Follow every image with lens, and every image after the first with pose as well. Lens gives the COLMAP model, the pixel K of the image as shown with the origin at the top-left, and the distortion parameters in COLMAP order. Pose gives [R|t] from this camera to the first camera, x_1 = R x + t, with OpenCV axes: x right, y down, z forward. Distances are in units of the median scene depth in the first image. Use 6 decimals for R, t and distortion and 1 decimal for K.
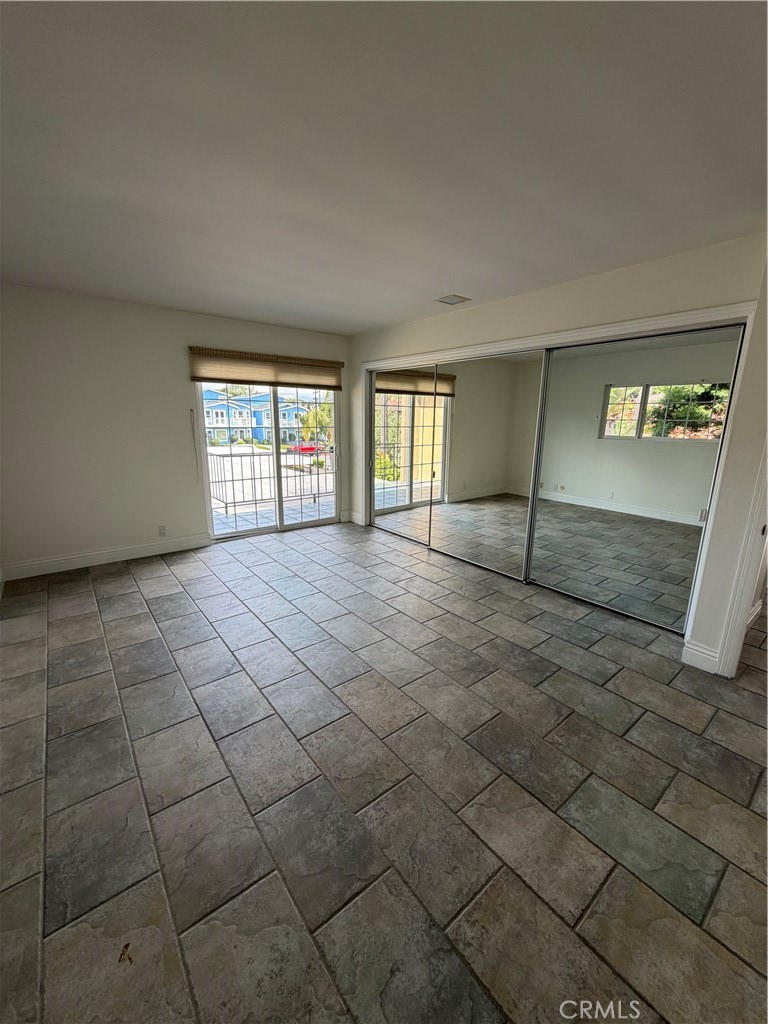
lens RADIAL K [[407.5, 0, 383.1], [0, 407.5, 512.3], [0, 0, 1]] dist [-0.000265, 0.000116]
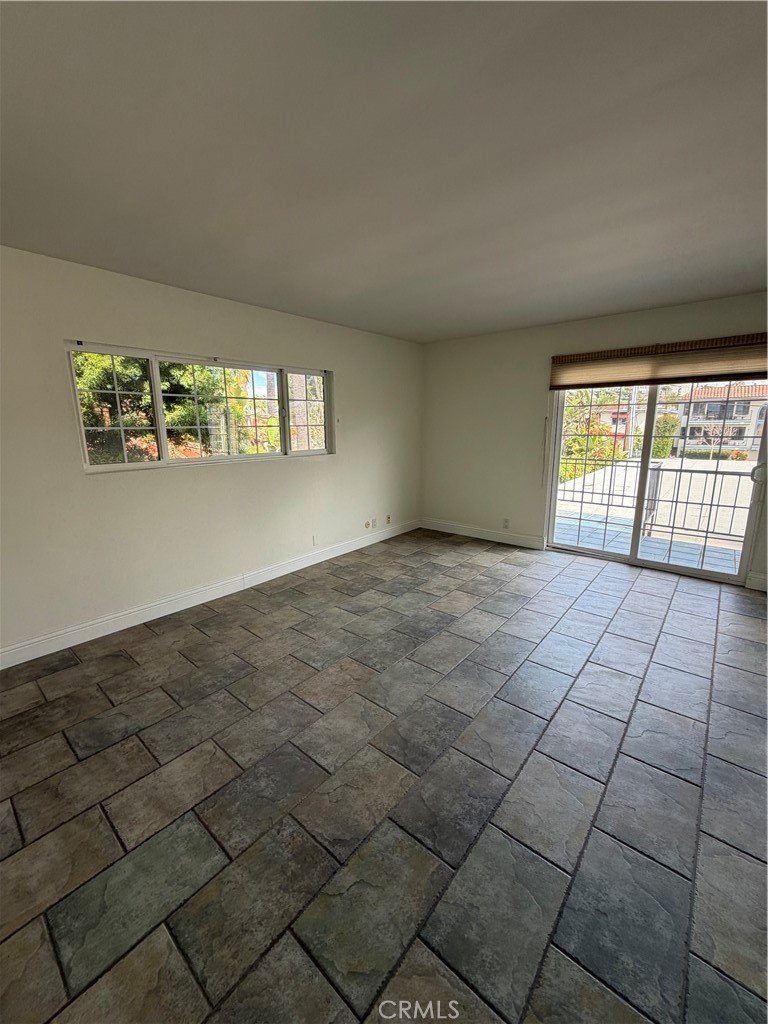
lens RADIAL K [[407.5, 0, 383.1], [0, 407.5, 512.3], [0, 0, 1]] dist [-0.000265, 0.000116]
pose [[0.196509, 0.194763, -0.960964, 0.991920], [-0.210591, 0.965585, 0.152635, -0.177206], [0.957620, 0.172376, 0.230762, 0.800423]]
